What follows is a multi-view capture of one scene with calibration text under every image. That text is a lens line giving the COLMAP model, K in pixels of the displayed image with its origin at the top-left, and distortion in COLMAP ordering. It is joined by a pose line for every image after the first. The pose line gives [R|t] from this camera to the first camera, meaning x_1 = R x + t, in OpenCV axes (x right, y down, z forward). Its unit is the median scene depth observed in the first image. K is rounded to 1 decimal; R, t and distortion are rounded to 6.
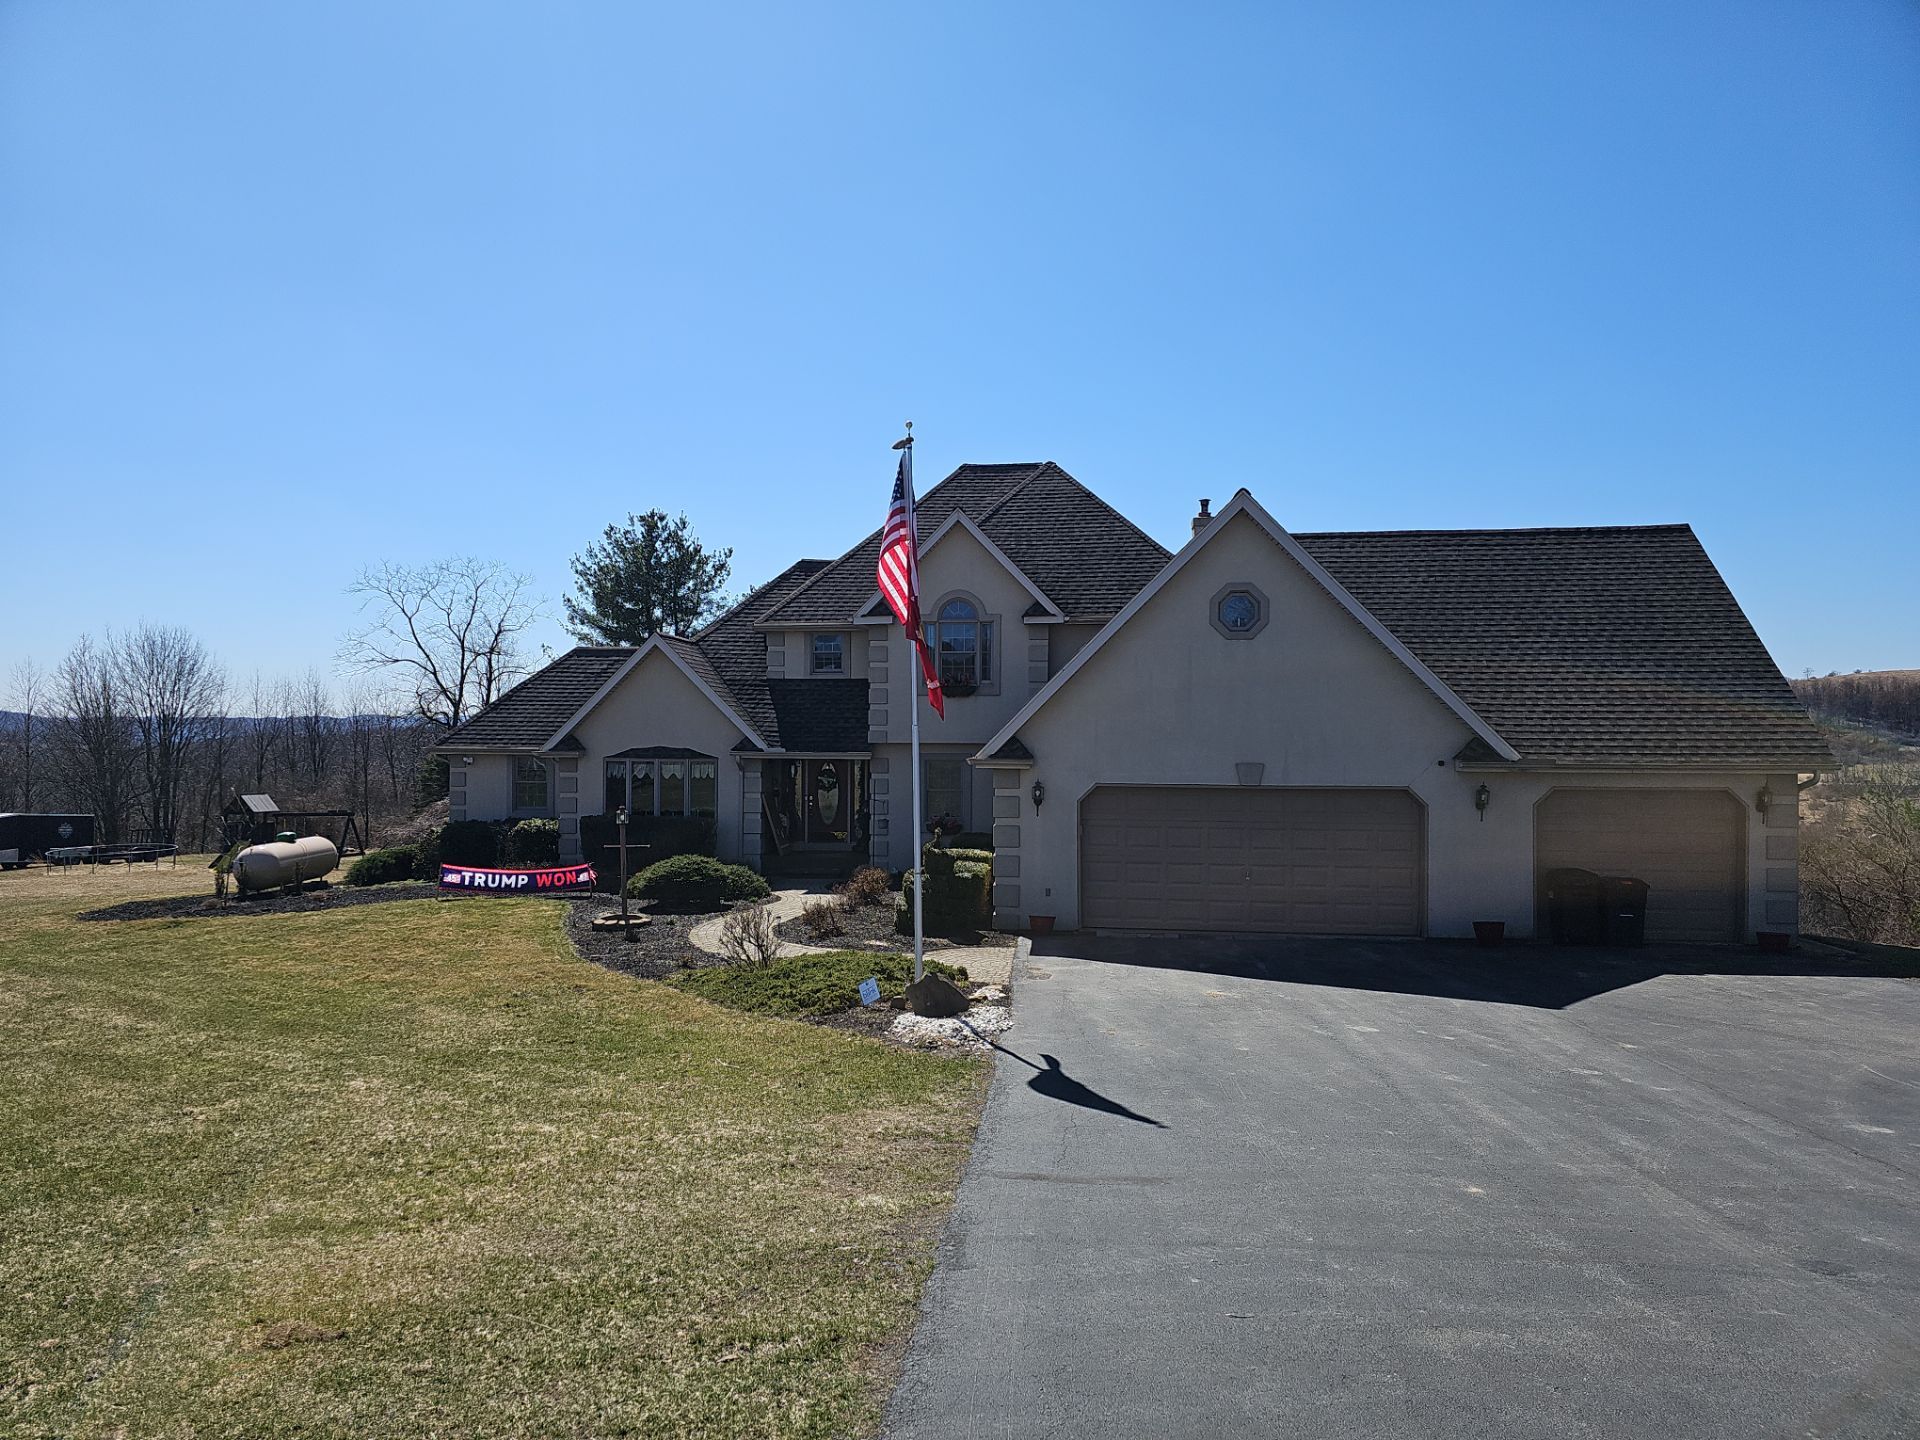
lens RADIAL K [[1233.2, 0, 949.1], [0, 1233.2, 719.2], [0, 0, 1]] dist [0.064843, -0.000417]
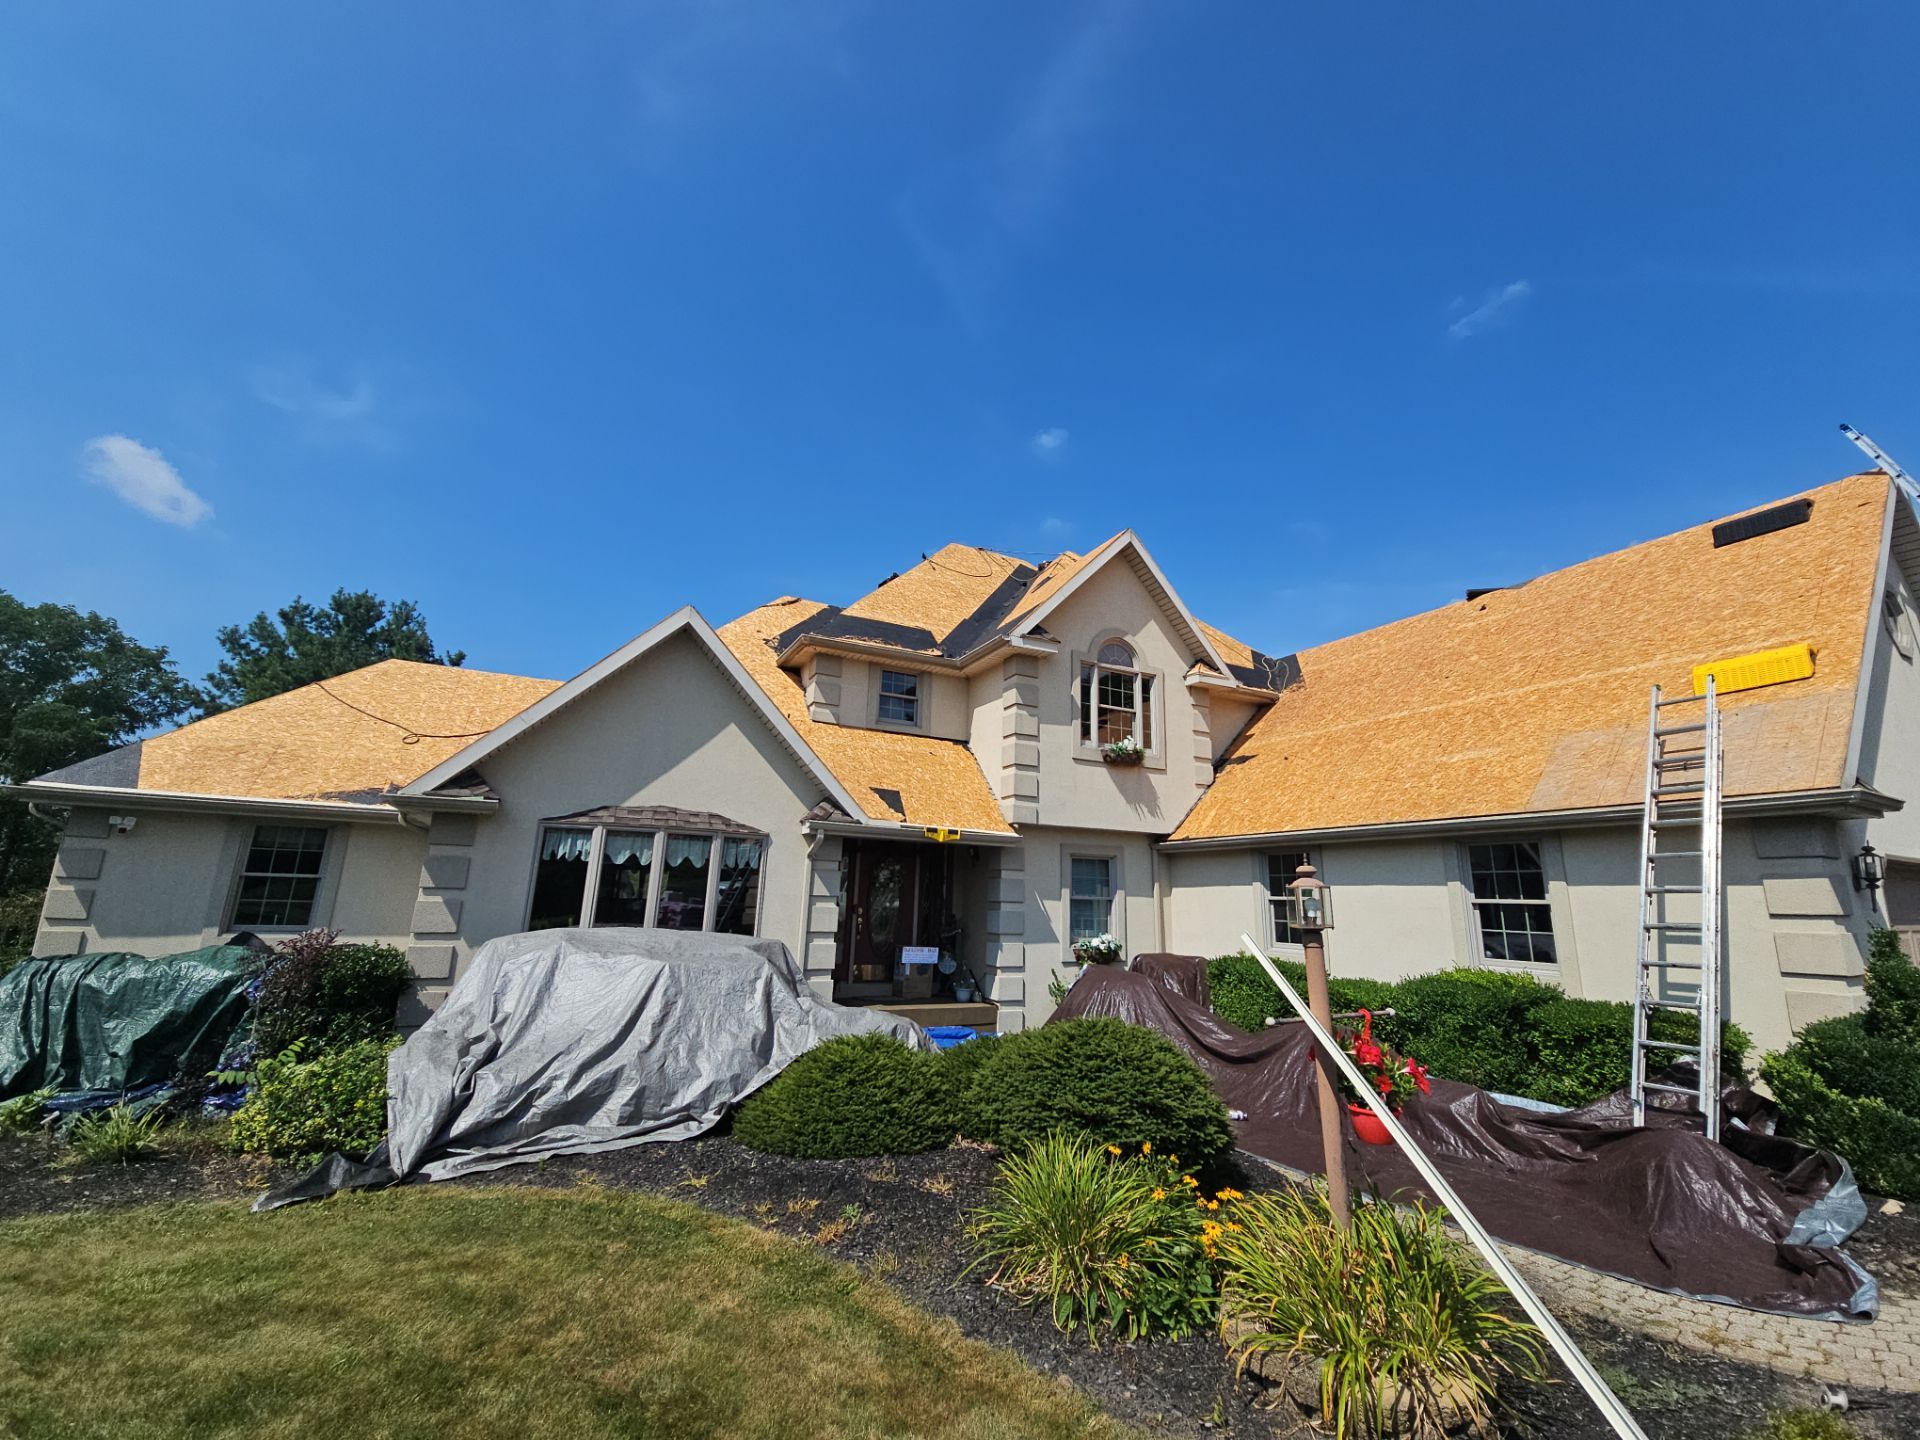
lens RADIAL K [[788.9, 0, 960.0], [0, 788.9, 720.0], [0, 0, 1]] dist [-0.000493, 0.000040]
pose [[0.844692, 0.143519, 0.515653, -0.334118], [-0.026956, 0.973566, -0.226811, 0.065909], [-0.534574, 0.177685, 0.826232, 0.692816]]
